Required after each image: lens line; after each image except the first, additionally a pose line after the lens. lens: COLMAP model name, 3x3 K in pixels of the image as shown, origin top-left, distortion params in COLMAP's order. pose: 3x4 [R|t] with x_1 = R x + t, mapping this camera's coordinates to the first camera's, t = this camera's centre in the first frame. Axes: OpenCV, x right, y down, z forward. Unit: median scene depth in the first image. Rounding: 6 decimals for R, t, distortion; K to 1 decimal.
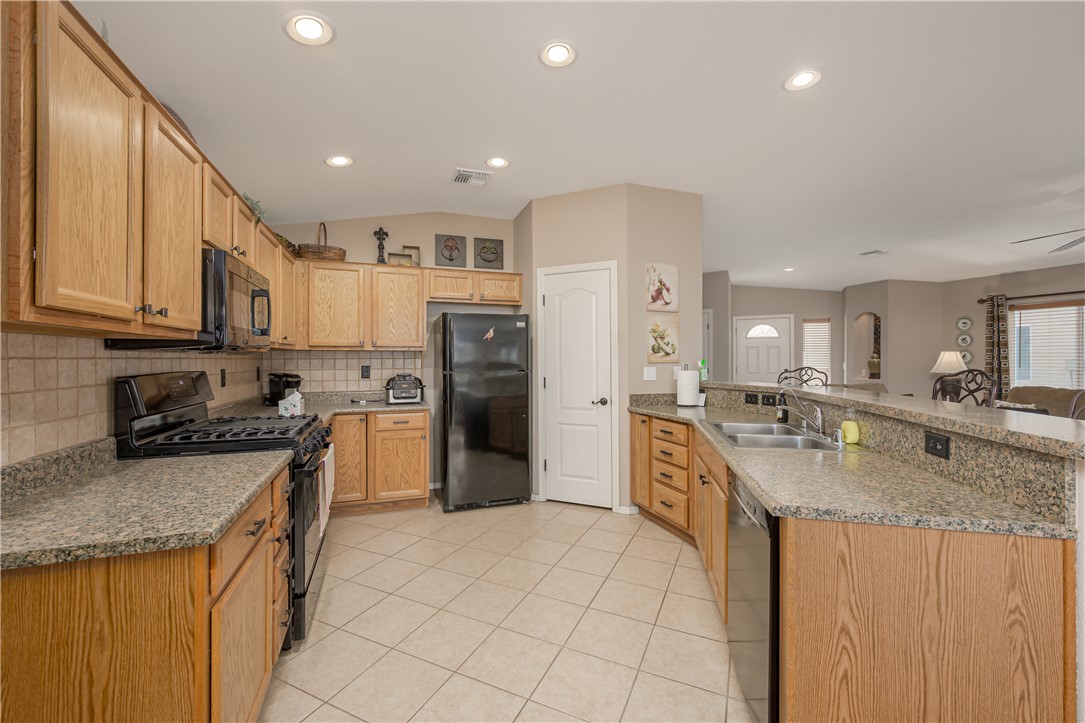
lens RADIAL K [[428.9, 0, 542.5], [0, 428.9, 361.5], [0, 0, 1]] dist [-0.000843, 0.000329]
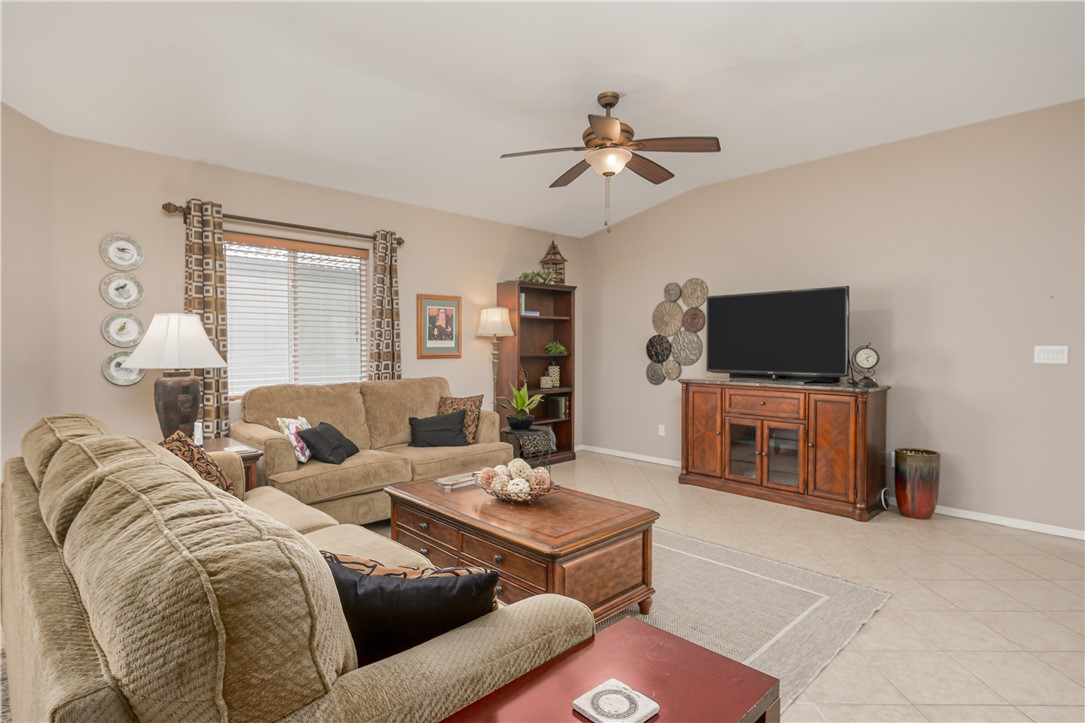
lens RADIAL K [[561.1, 0, 542.5], [0, 561.1, 361.5], [0, 0, 1]] dist [-0.000592, -0.000171]
pose [[-0.409554, -0.021941, 0.912022, 0.313263], [0.000985, 0.999700, 0.024493, 0.008209], [-0.912285, 0.010930, -0.409409, 0.883279]]
